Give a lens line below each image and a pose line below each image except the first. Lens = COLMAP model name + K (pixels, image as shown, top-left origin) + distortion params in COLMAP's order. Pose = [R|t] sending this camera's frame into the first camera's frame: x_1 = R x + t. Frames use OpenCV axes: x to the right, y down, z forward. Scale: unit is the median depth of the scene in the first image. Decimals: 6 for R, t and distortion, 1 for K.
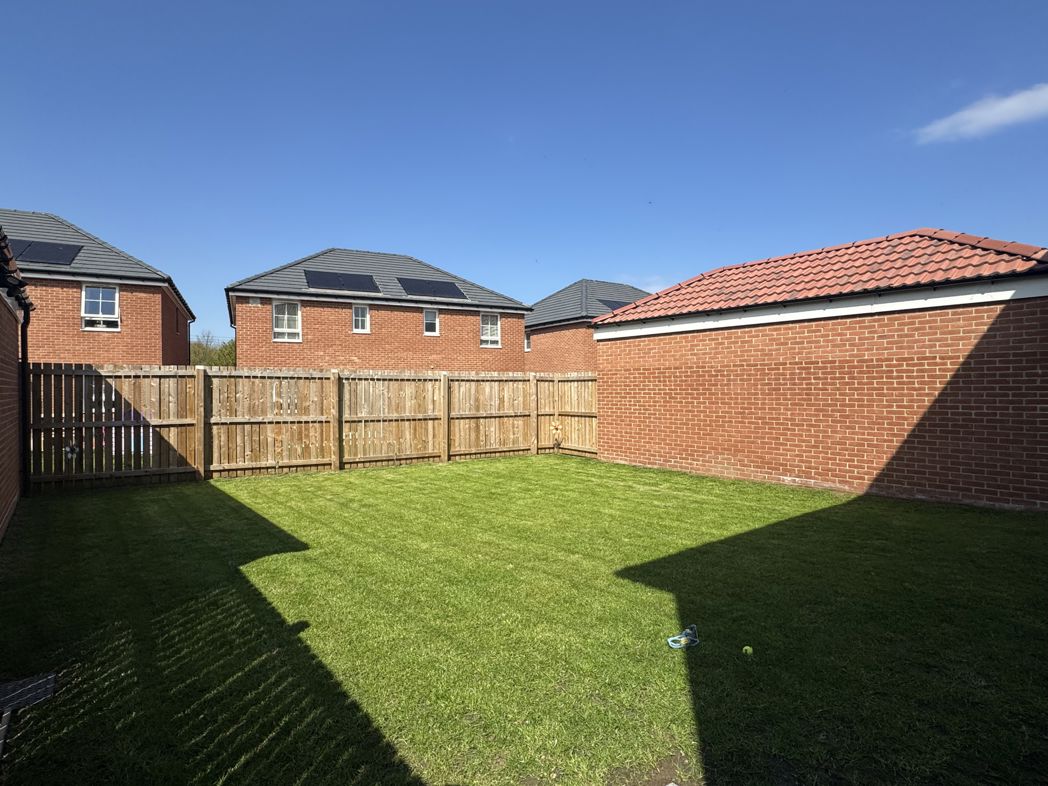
lens RADIAL K [[544.0, 0, 516.9], [0, 544.0, 389.6], [0, 0, 1]] dist [-0.019676, 0.007543]
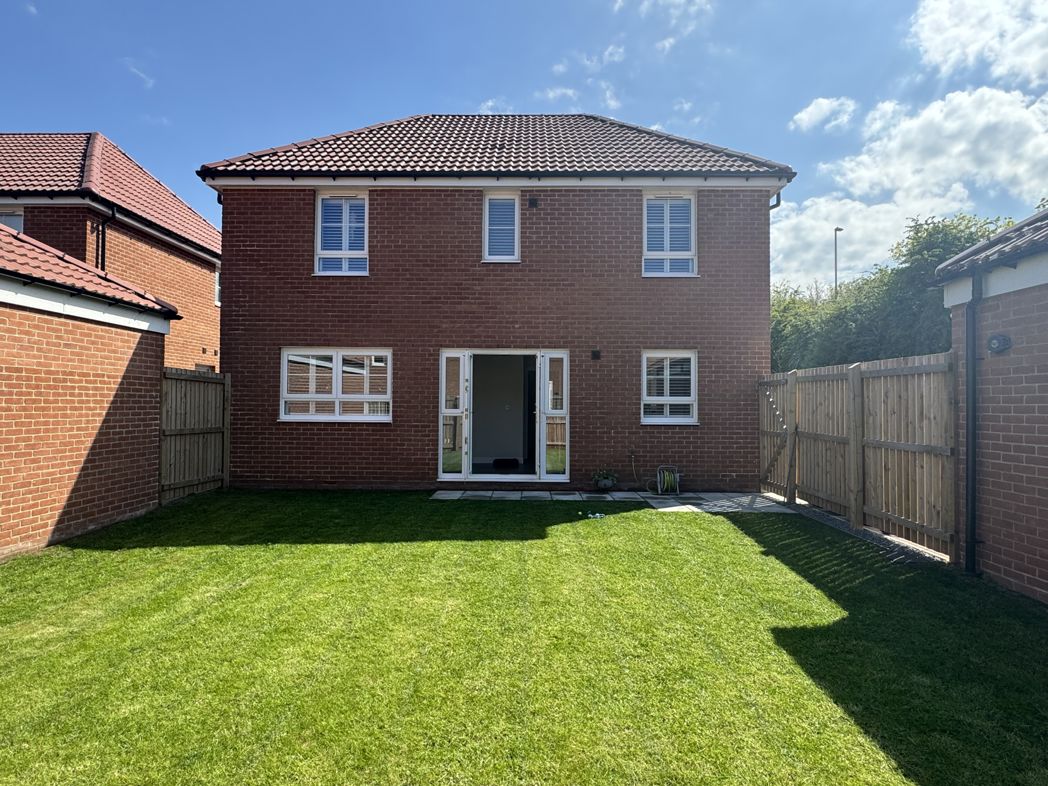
lens RADIAL K [[608.0, 0, 523.3], [0, 608.0, 393.9], [0, 0, 1]] dist [-0.002081, -0.000379]
pose [[-0.759149, 0.013549, 0.650775, -0.365809], [0.001553, 0.999818, -0.019004, -0.004290], [-0.650915, -0.013416, -0.759032, 1.009216]]
